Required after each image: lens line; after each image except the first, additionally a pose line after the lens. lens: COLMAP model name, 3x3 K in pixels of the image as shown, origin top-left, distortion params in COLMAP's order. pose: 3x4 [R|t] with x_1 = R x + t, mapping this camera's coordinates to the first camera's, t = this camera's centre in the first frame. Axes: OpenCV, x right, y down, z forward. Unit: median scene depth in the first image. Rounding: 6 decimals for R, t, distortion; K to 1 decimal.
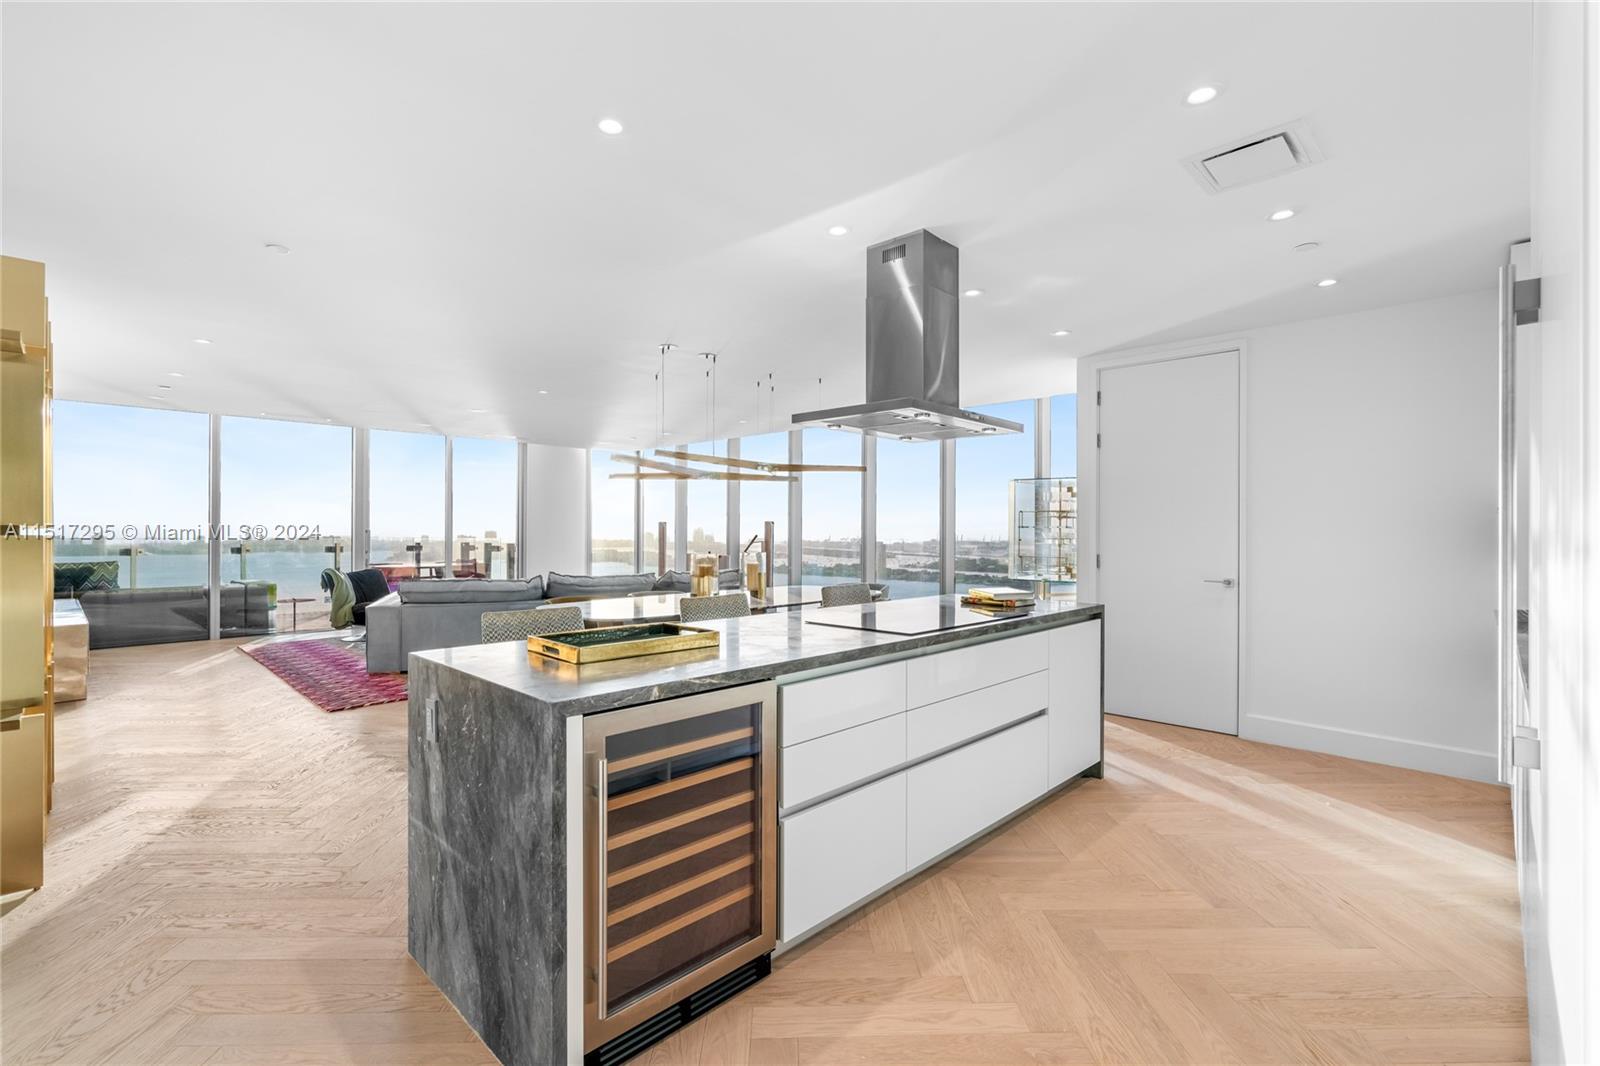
lens RADIAL K [[728.8, 0, 826.2], [0, 728.8, 530.7], [0, 0, 1]] dist [-0.011016, 0.002759]
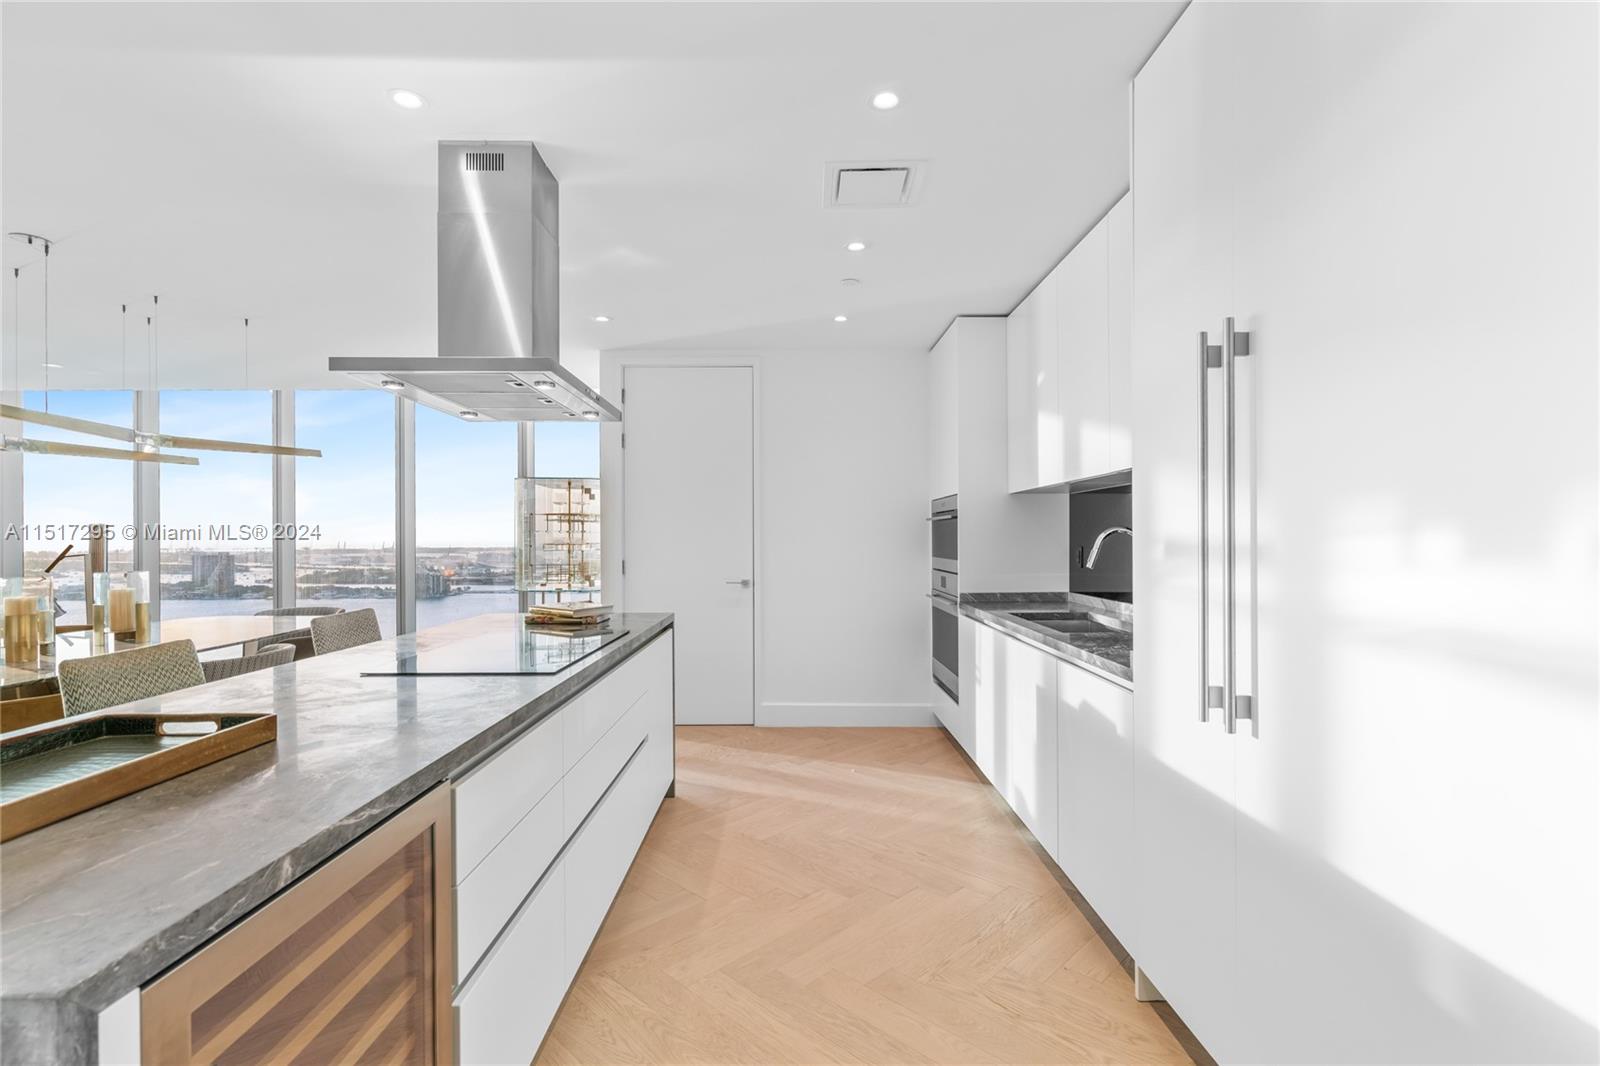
lens RADIAL K [[728.8, 0, 808.3], [0, 728.8, 538.8], [0, 0, 1]] dist [-0.011016, 0.002759]
pose [[0.729294, -0.006586, 0.684169, -0.151866], [0.004432, 0.999978, 0.004902, 0.001089], [-0.684187, -0.000543, 0.729307, 0.203278]]
